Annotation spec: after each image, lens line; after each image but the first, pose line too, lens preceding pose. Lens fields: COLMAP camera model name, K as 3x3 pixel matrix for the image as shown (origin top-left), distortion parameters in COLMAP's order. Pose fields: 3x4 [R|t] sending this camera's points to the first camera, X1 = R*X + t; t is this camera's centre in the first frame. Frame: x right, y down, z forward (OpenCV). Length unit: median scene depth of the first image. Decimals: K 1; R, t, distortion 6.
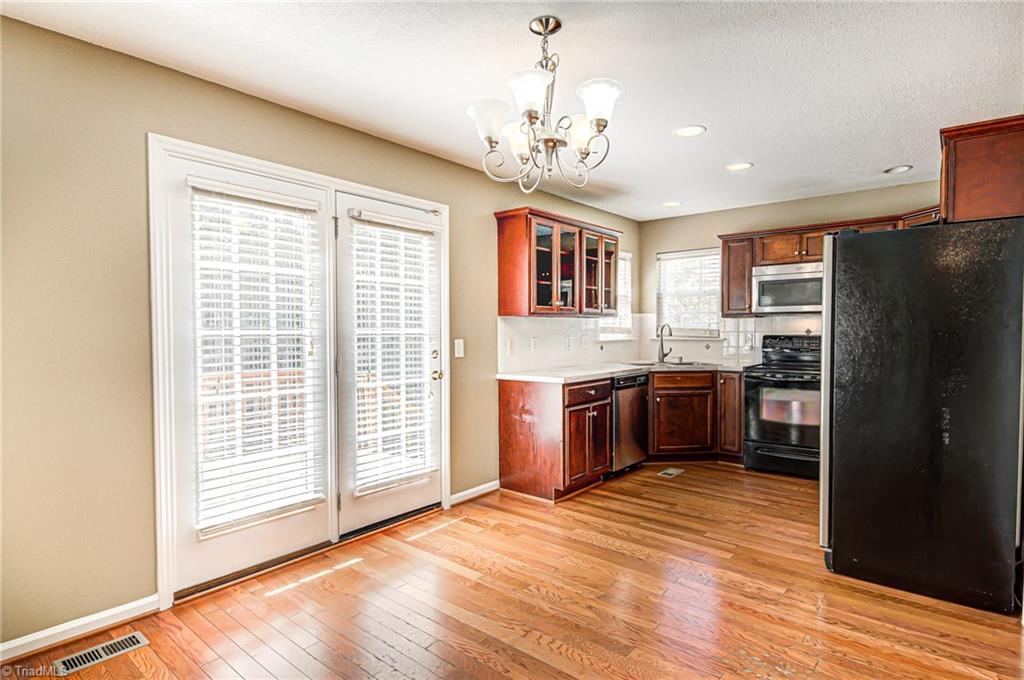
lens RADIAL K [[541.2, 0, 507.6], [0, 541.2, 333.1], [0, 0, 1]] dist [0.012007, -0.010502]
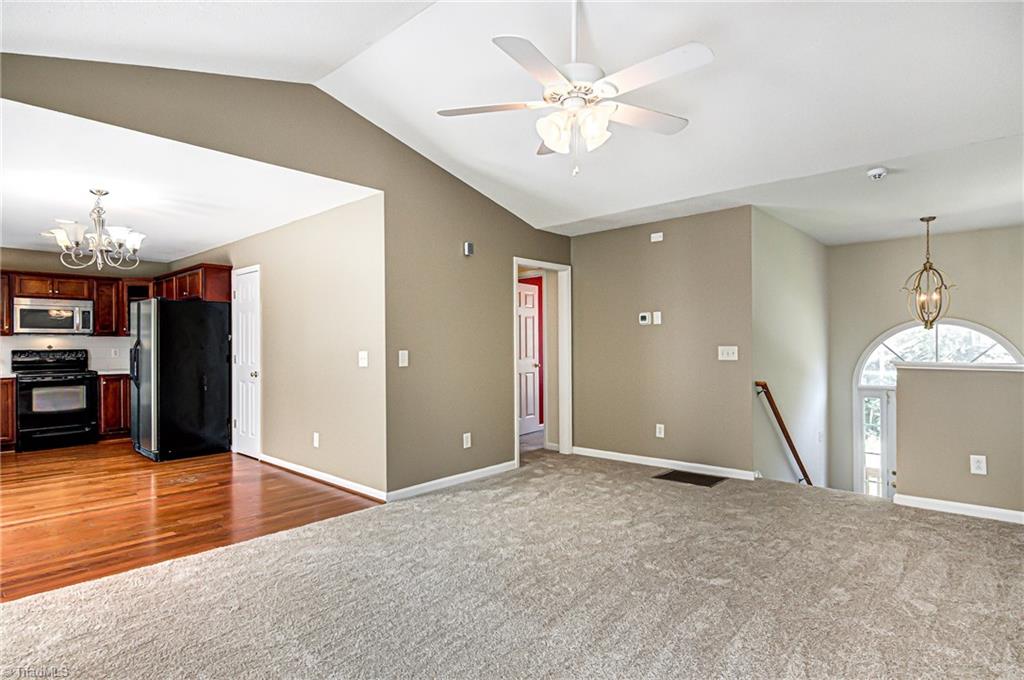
lens RADIAL K [[541.2, 0, 510.0], [0, 541.2, 346.7], [0, 0, 1]] dist [0.012007, -0.010502]
pose [[0.055026, -0.002344, 0.998482, -0.950640], [0.013371, 0.999909, 0.001610, 0.011333], [-0.998395, 0.013262, 0.055052, -0.310383]]
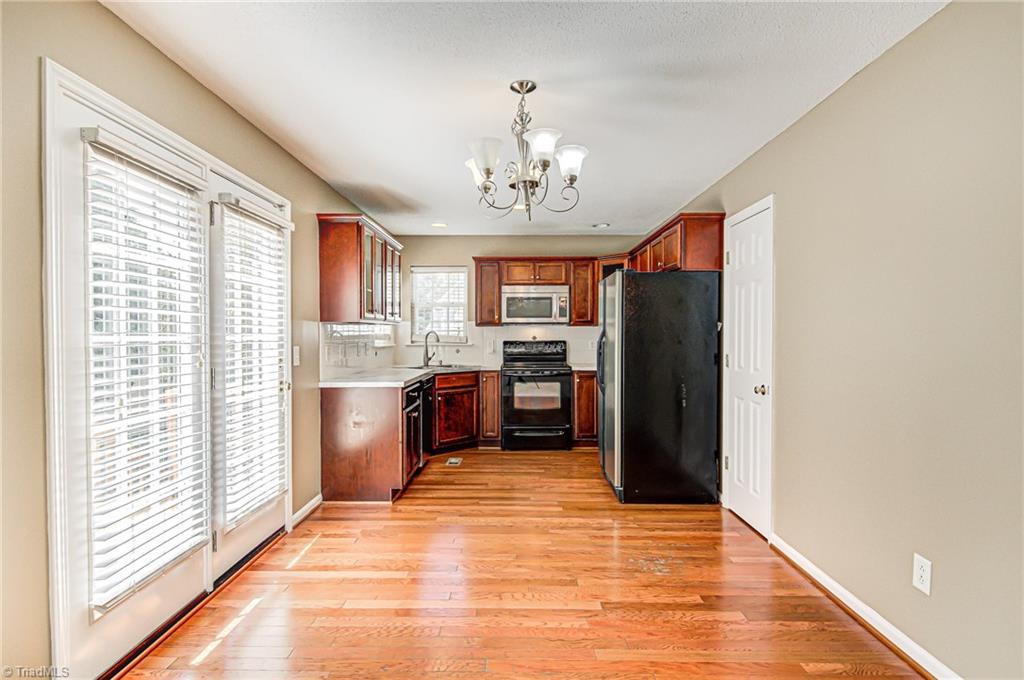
lens RADIAL K [[541.2, 0, 516.2], [0, 541.2, 334.4], [0, 0, 1]] dist [0.012007, -0.010502]
pose [[0.769695, 0.003913, 0.638400, -0.375558], [0.002440, 0.999956, -0.009071, 0.000389], [-0.638408, 0.008540, 0.769651, 0.042656]]
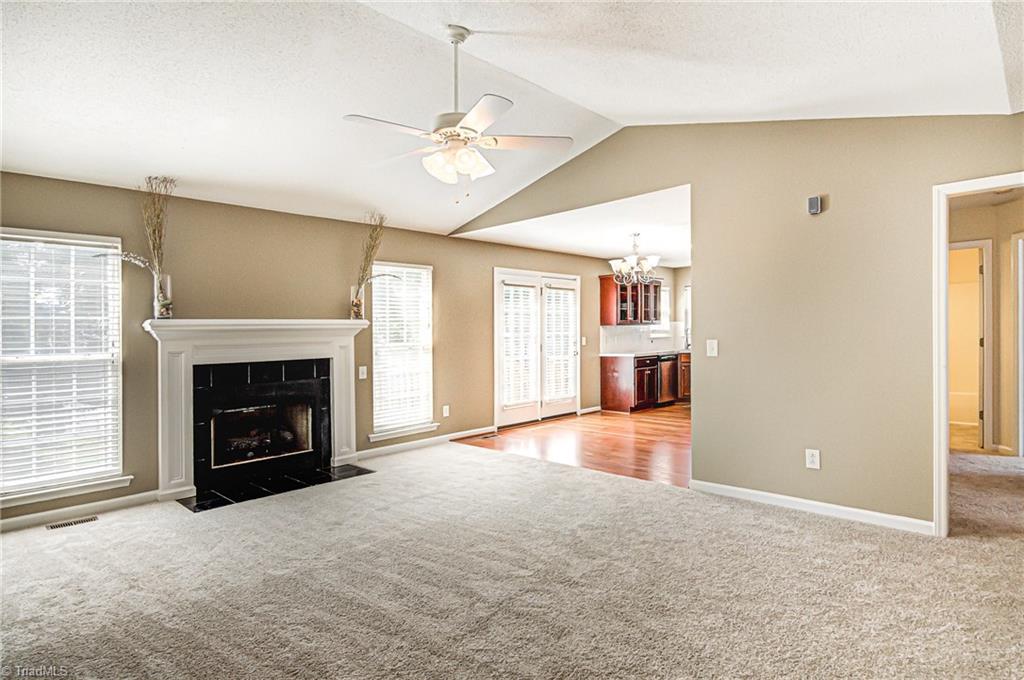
lens RADIAL K [[541.2, 0, 492.2], [0, 541.2, 339.5], [0, 0, 1]] dist [0.012007, -0.010502]
pose [[0.993451, -0.013281, -0.113485, -0.196612], [0.013969, 0.999889, 0.005267, 0.005088], [0.113403, -0.006818, 0.993526, -1.111099]]
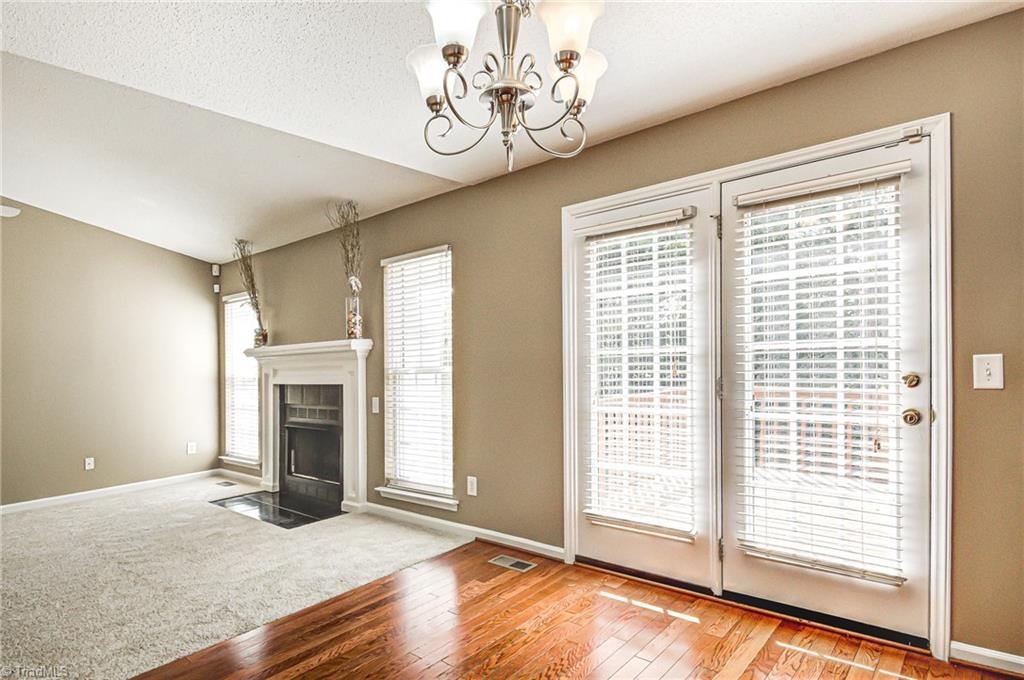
lens RADIAL K [[541.2, 0, 514.2], [0, 541.2, 335.9], [0, 0, 1]] dist [0.012007, -0.010502]
pose [[-0.001182, -0.031253, -0.999511, 0.422962], [0.030370, 0.999049, -0.031275, -0.004025], [0.999538, -0.030392, -0.000232, 0.531569]]
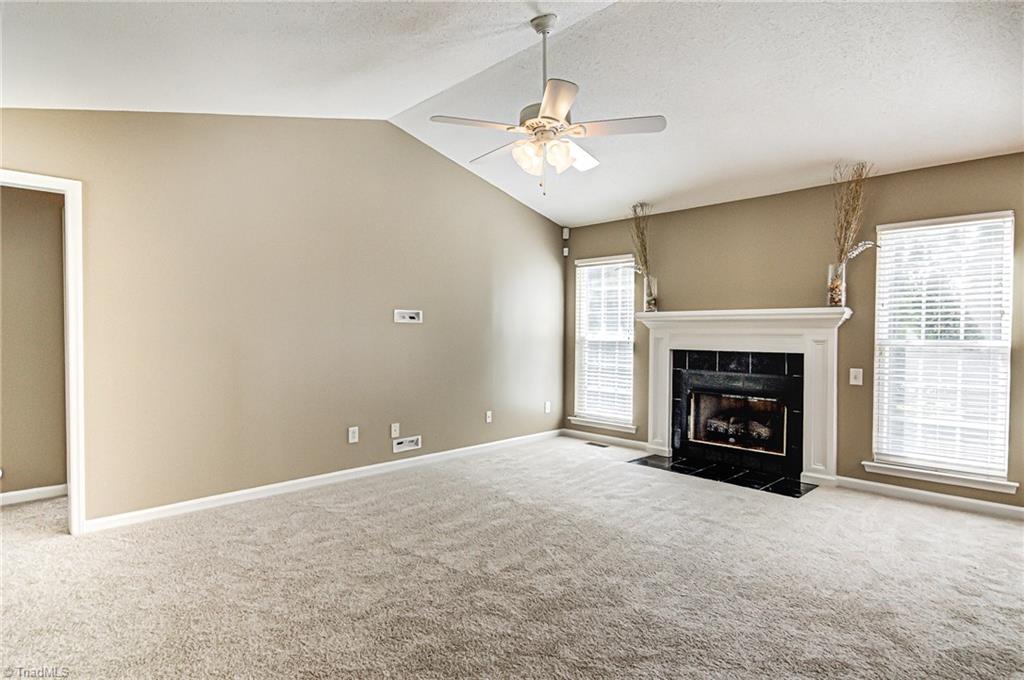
lens RADIAL K [[541.2, 0, 519.1], [0, 541.2, 341.8], [0, 0, 1]] dist [0.012007, -0.010502]
pose [[-0.112514, 0.031262, -0.993158, 0.445724], [-0.006542, 0.999460, 0.032201, -0.005081], [0.993629, 0.010120, -0.112249, -0.295760]]
